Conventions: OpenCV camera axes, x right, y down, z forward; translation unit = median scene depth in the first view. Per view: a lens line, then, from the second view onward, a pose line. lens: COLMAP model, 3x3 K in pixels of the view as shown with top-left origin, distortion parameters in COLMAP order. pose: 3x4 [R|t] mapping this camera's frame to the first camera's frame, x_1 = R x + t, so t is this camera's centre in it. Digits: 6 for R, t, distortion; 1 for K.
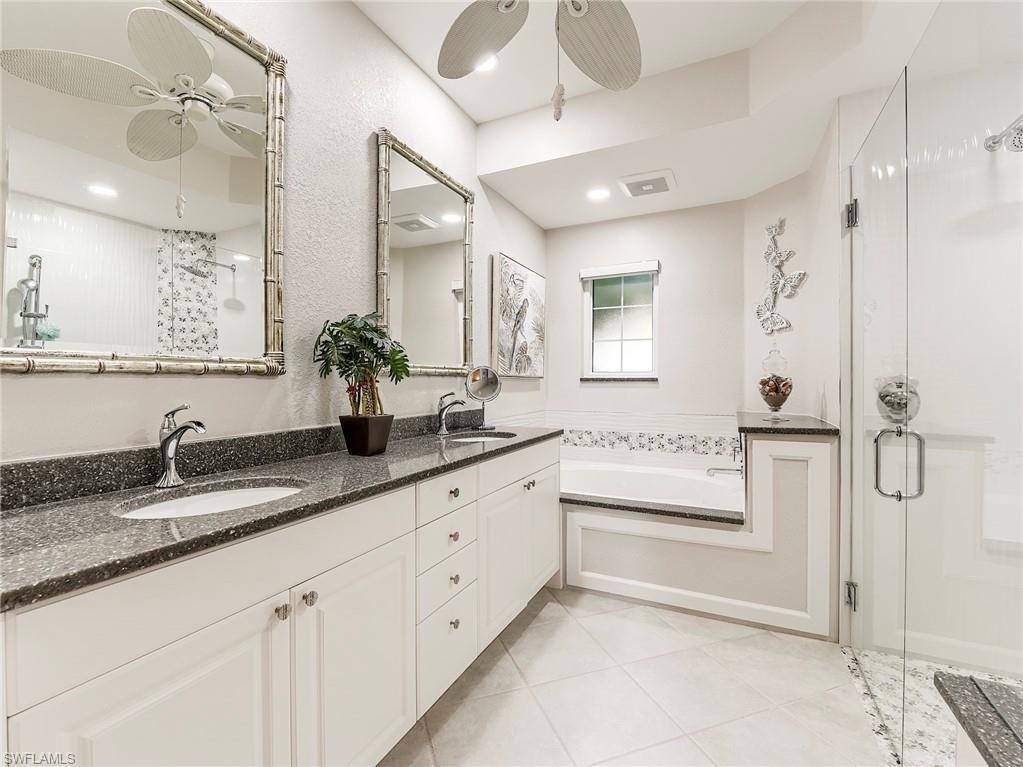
lens RADIAL K [[465.3, 0, 510.9], [0, 465.3, 381.7], [0, 0, 1]] dist [0.005806, -0.008966]
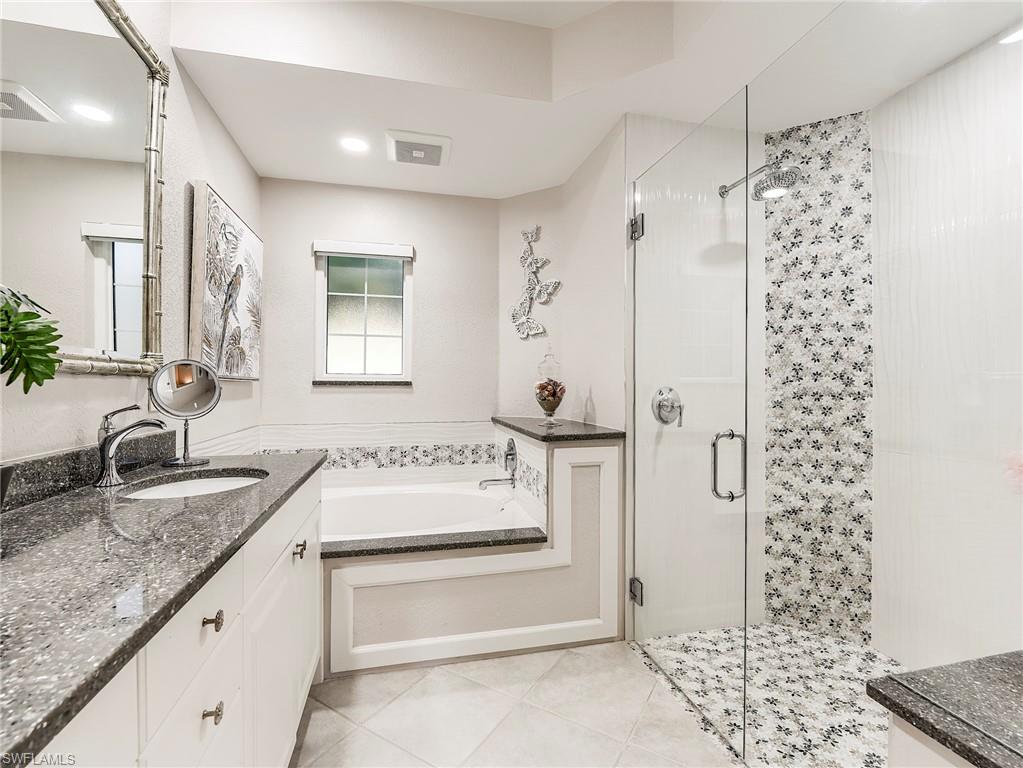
lens RADIAL K [[465.3, 0, 510.9], [0, 465.3, 382.2], [0, 0, 1]] dist [0.005806, -0.008966]
pose [[0.776131, 0.007049, 0.630533, -0.110647], [-0.002605, 0.999965, -0.007972, -0.000475], [-0.630567, 0.004544, 0.776122, 0.265653]]
